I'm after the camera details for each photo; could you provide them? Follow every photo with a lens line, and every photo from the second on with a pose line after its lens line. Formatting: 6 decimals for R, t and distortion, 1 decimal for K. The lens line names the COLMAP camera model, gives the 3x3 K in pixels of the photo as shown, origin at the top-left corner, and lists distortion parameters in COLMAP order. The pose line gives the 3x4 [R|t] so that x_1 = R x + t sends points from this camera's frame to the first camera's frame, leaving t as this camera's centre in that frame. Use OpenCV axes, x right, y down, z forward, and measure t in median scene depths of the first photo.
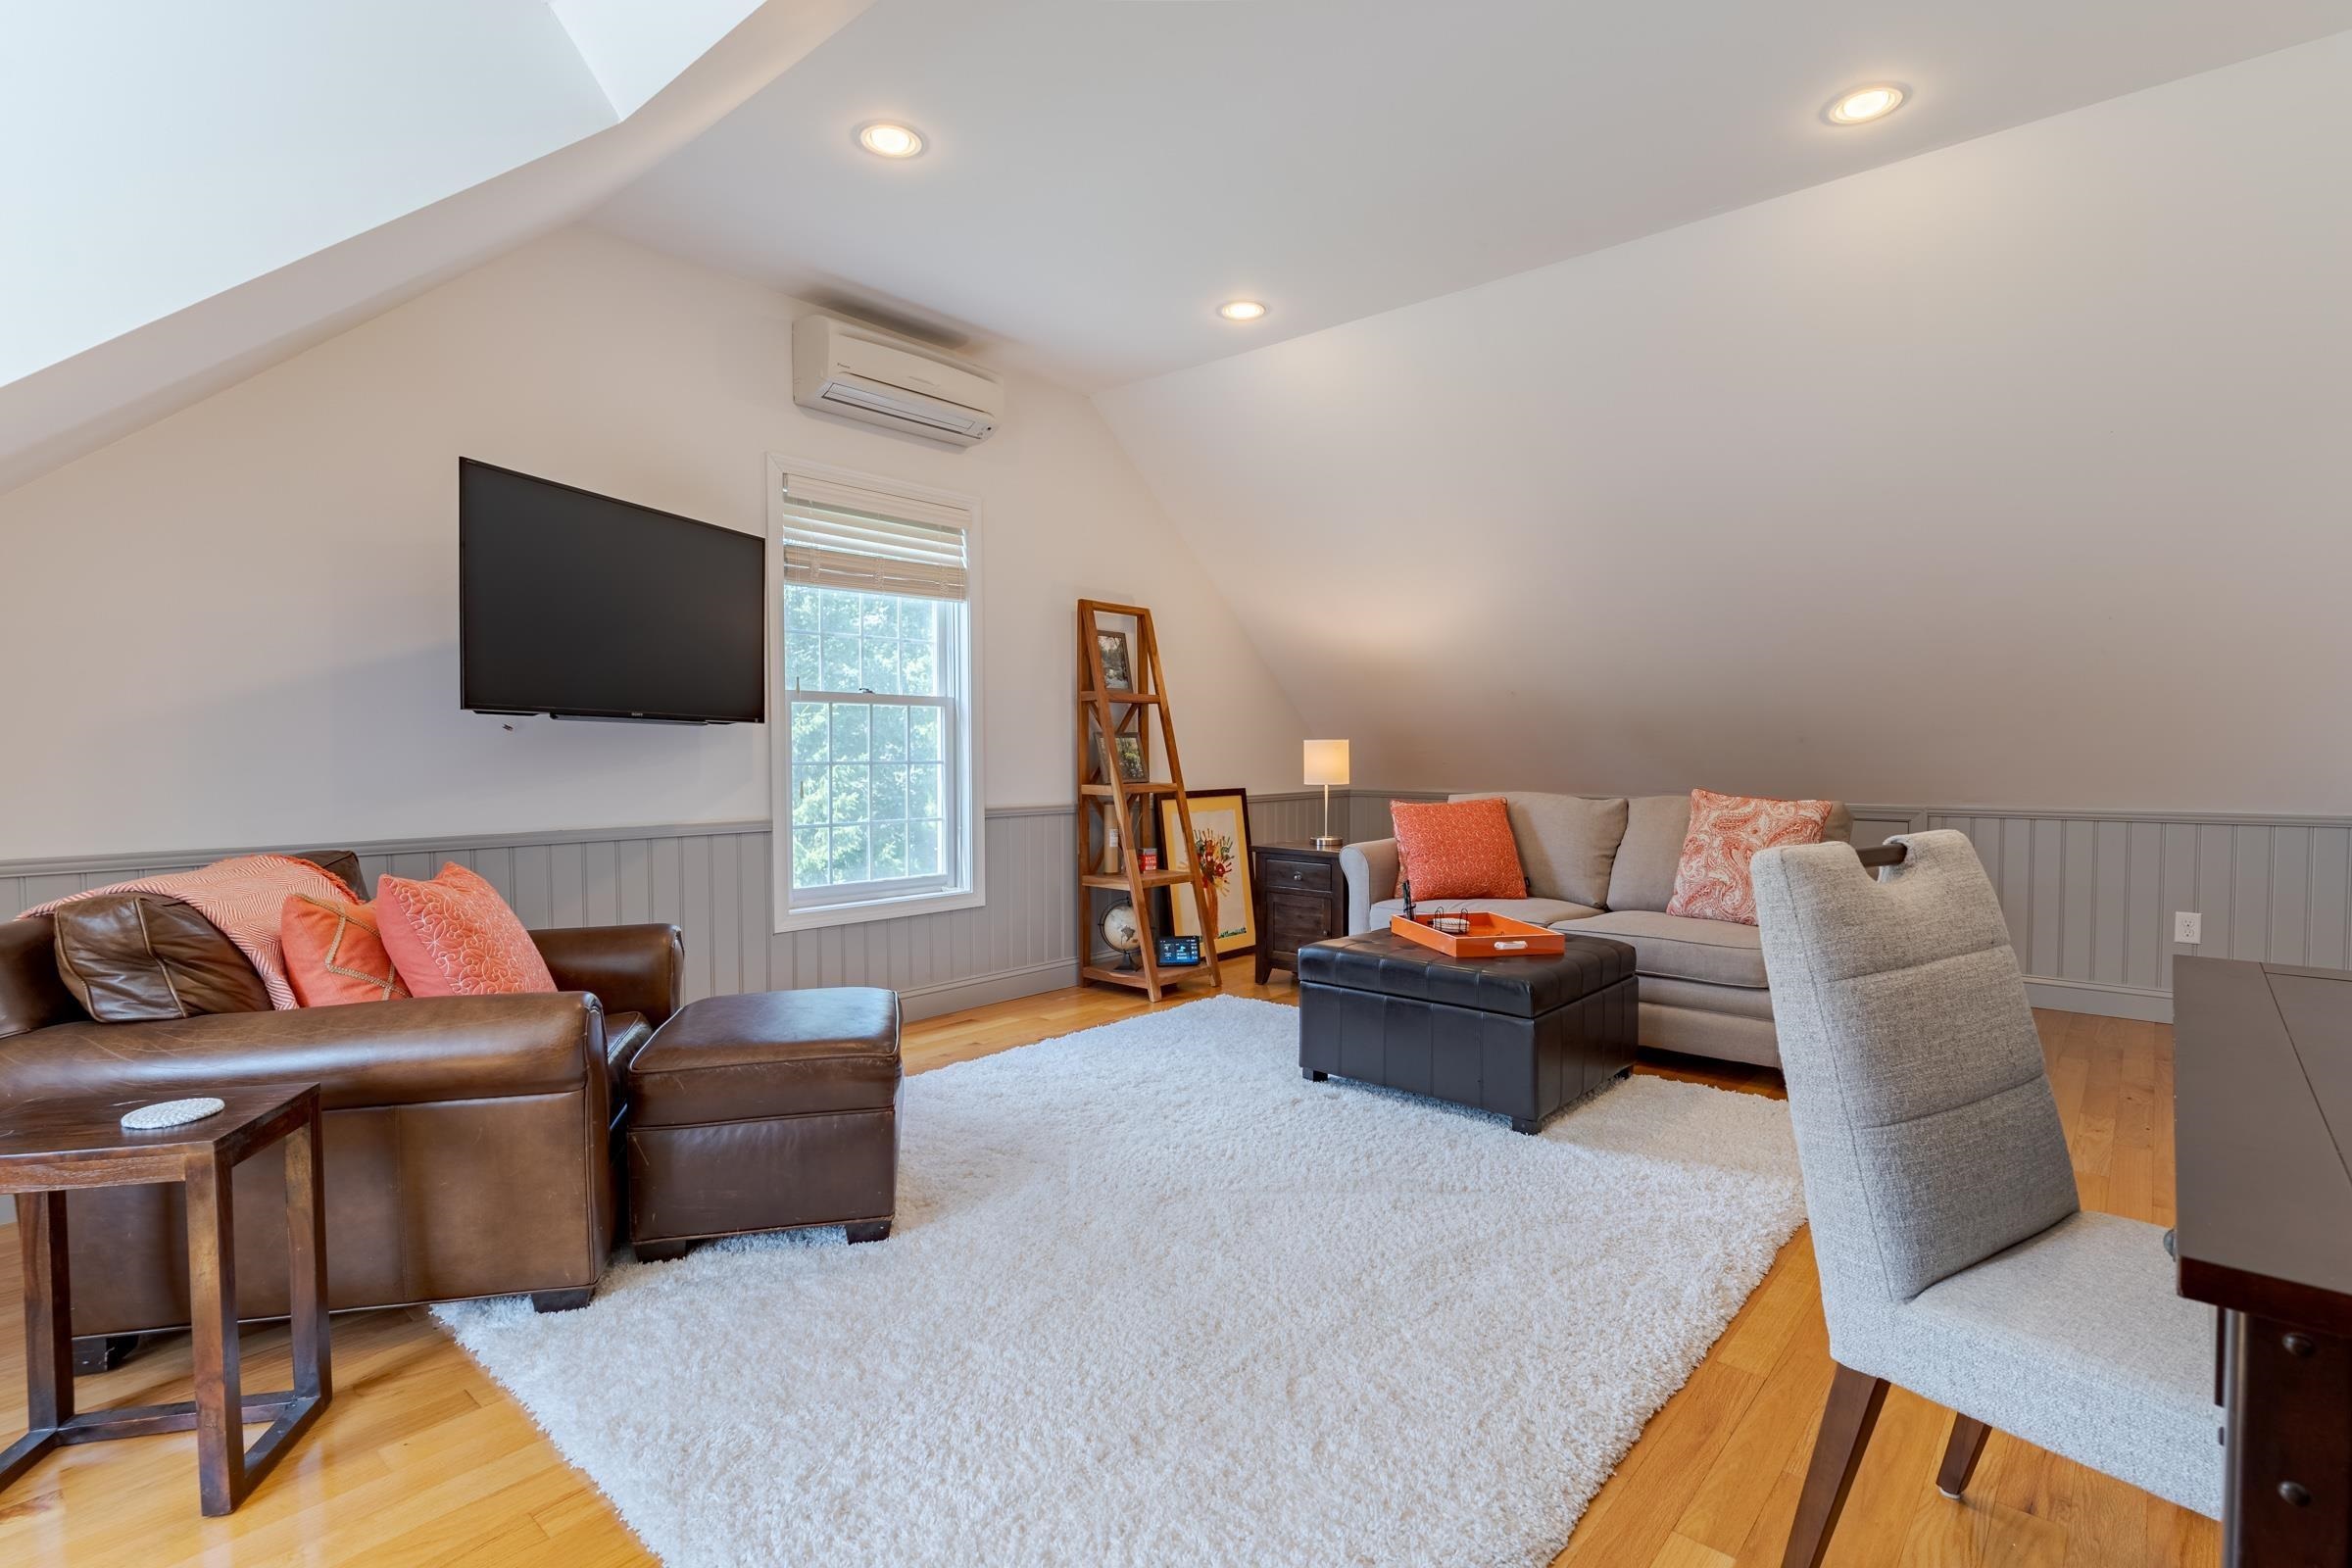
lens RADIAL K [[1125.1, 0, 1179.8], [0, 1125.1, 783.3], [0, 0, 1]] dist [-0.002716, -0.000046]
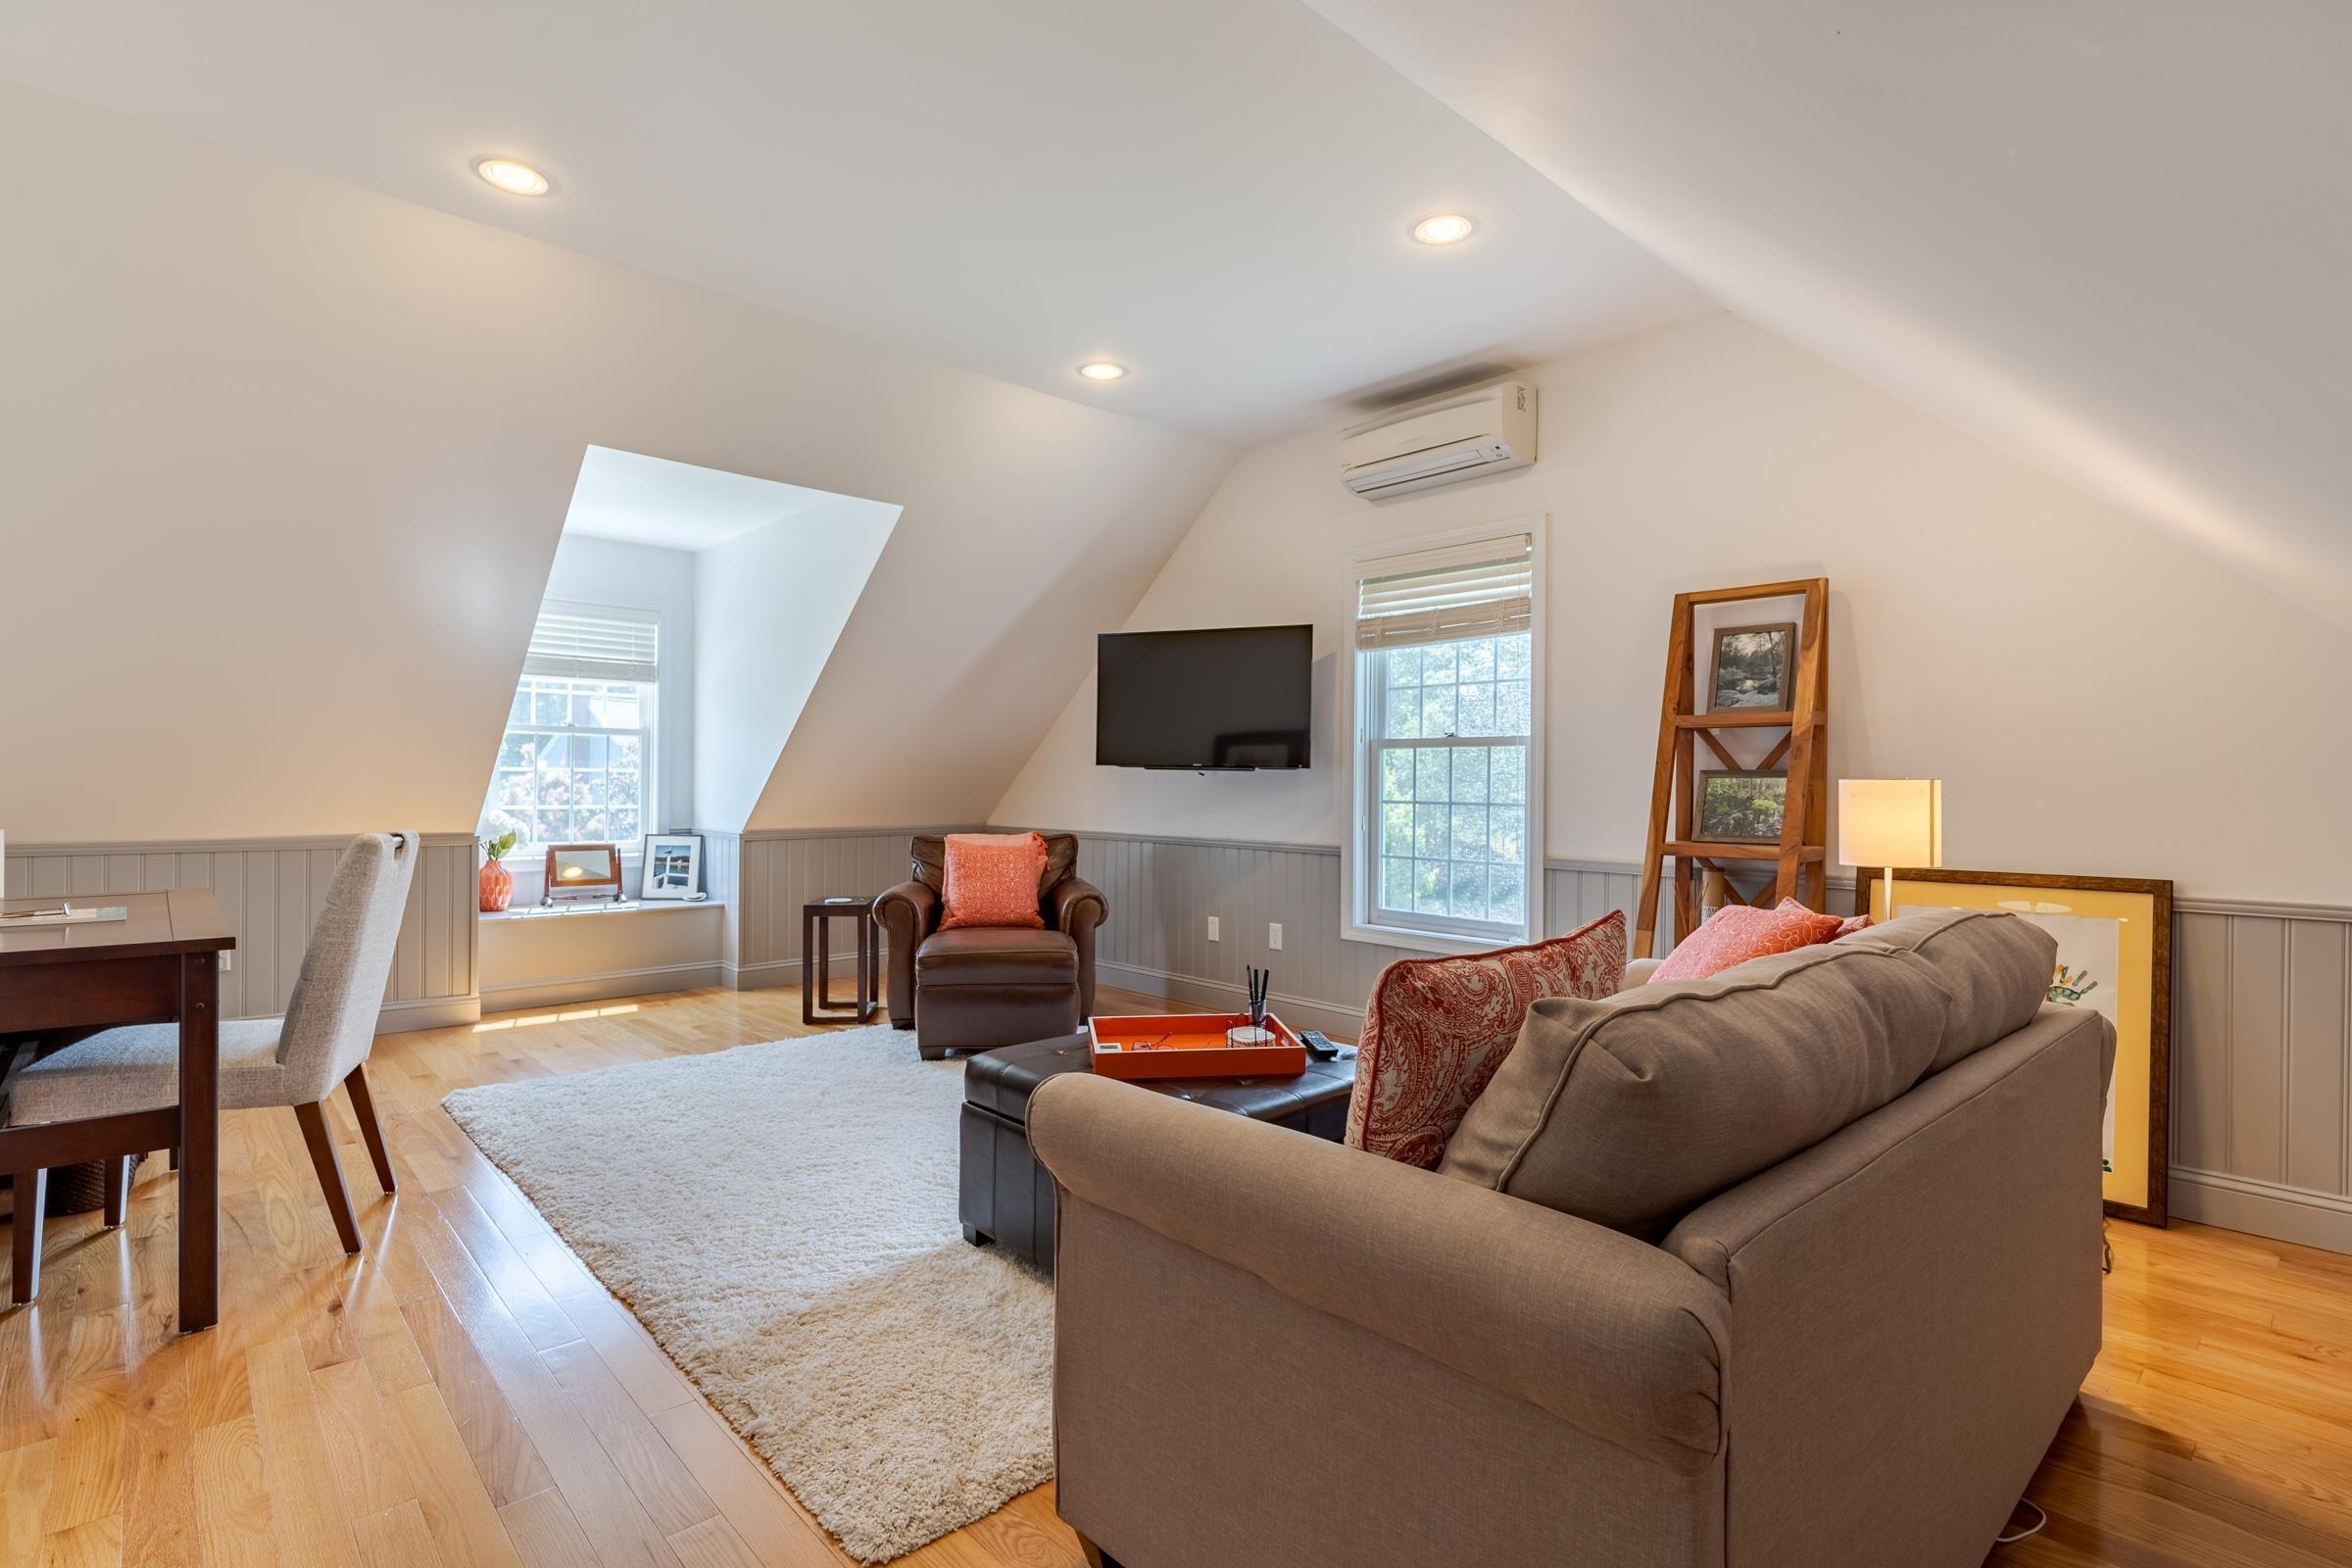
lens RADIAL K [[1125.1, 0, 1182.6], [0, 1125.1, 786.6], [0, 0, 1]] dist [-0.002716, -0.000046]
pose [[-0.117337, 0.001638, -0.993091, 0.688920], [-0.039146, 0.999214, 0.006273, -0.026245], [0.992320, 0.039612, -0.117180, 0.752336]]
